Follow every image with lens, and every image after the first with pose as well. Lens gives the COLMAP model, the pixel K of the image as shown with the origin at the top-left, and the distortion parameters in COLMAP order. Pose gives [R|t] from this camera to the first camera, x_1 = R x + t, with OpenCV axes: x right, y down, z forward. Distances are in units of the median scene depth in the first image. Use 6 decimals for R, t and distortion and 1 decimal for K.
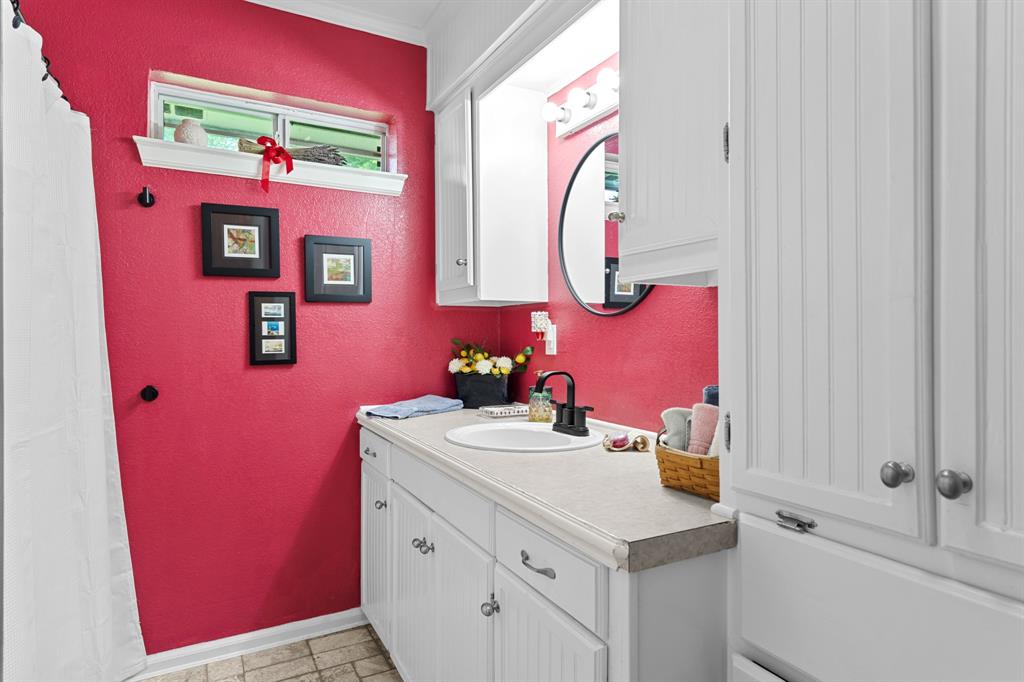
lens RADIAL K [[582.2, 0, 515.7], [0, 582.2, 340.7], [0, 0, 1]] dist [0.009822, 0.000521]
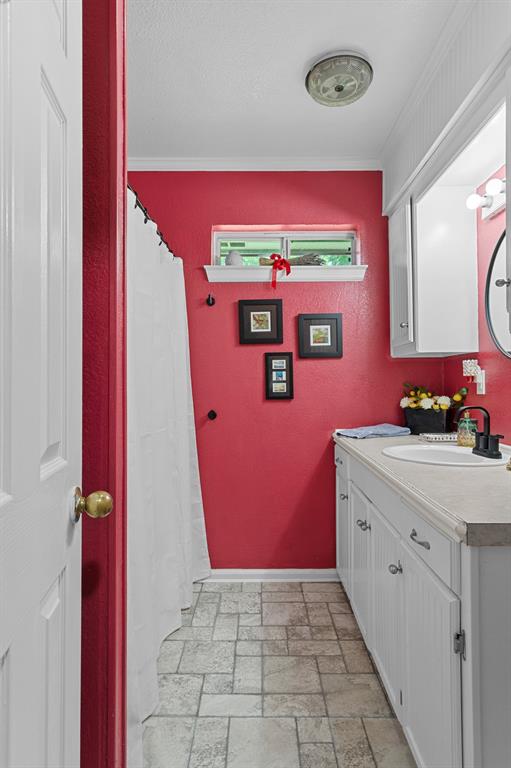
lens RADIAL K [[436.6, 0, 253.2], [0, 436.6, 382.6], [0, 0, 1]] dist [0.009822, 0.000521]
pose [[0.875771, -0.005255, -0.482699, 0.088810], [0.000969, 0.999958, -0.009129, 0.007465], [0.482727, 0.007527, 0.875739, -0.054603]]
